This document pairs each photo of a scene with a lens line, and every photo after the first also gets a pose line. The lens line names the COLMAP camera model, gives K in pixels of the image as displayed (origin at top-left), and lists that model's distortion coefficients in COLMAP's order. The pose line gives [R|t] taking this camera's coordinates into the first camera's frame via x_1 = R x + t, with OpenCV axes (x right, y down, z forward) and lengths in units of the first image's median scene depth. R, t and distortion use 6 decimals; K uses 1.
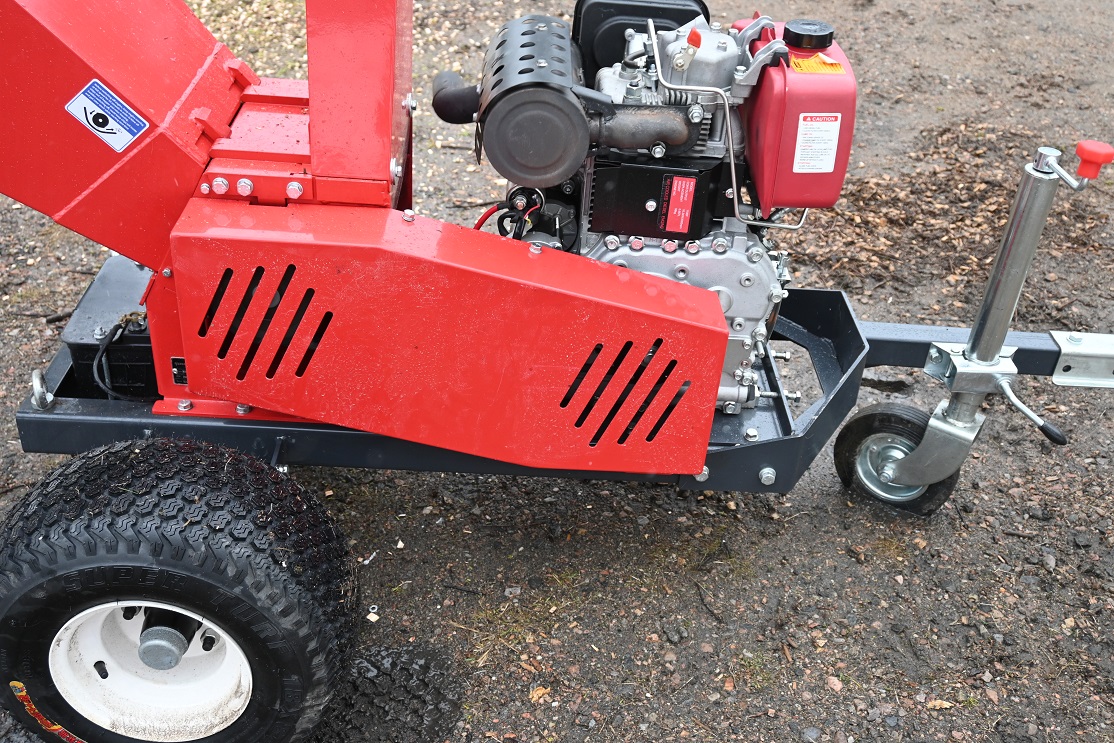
lens RADIAL K [[1198.6, 0, 553.6], [0, 1198.6, 371.5], [0, 0, 1]] dist [0.024039, 0.000000]
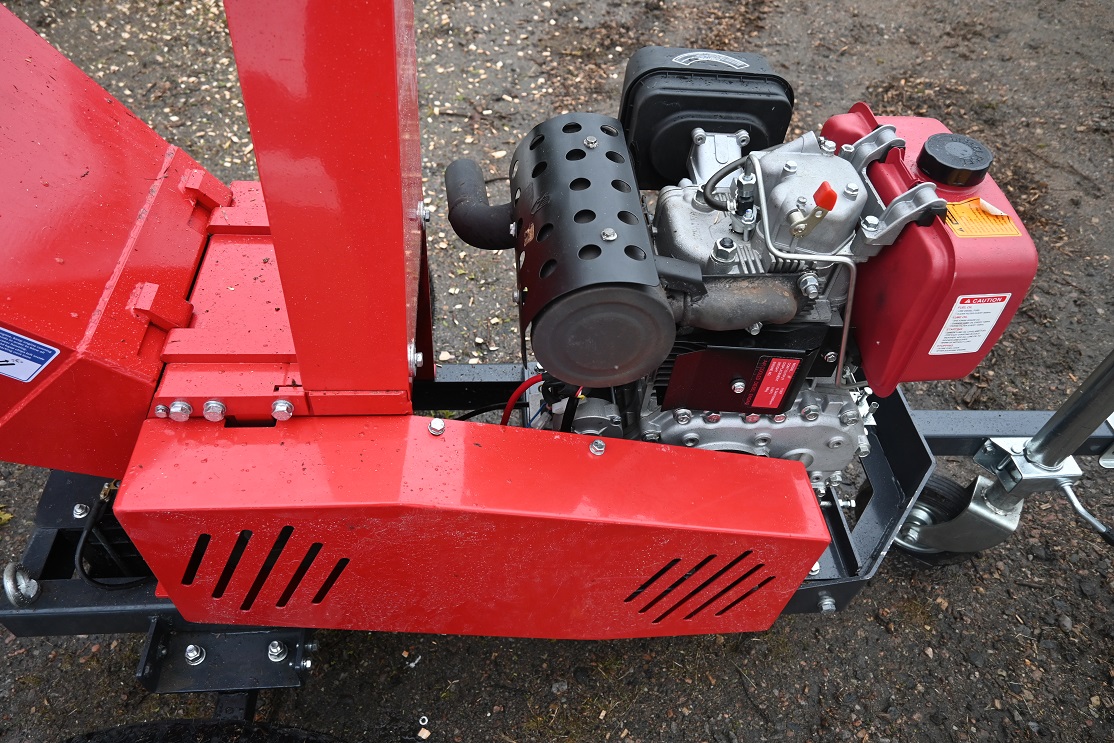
lens RADIAL K [[762.0, 0, 558.4], [0, 762.0, 375.4], [0, 0, 1]] dist [-0.006951, 0.005768]
pose [[0.997546, -0.047992, 0.050986, -0.056183], [0.032306, 0.961485, 0.272951, -0.252149], [-0.062122, -0.270634, 0.960676, 0.457270]]
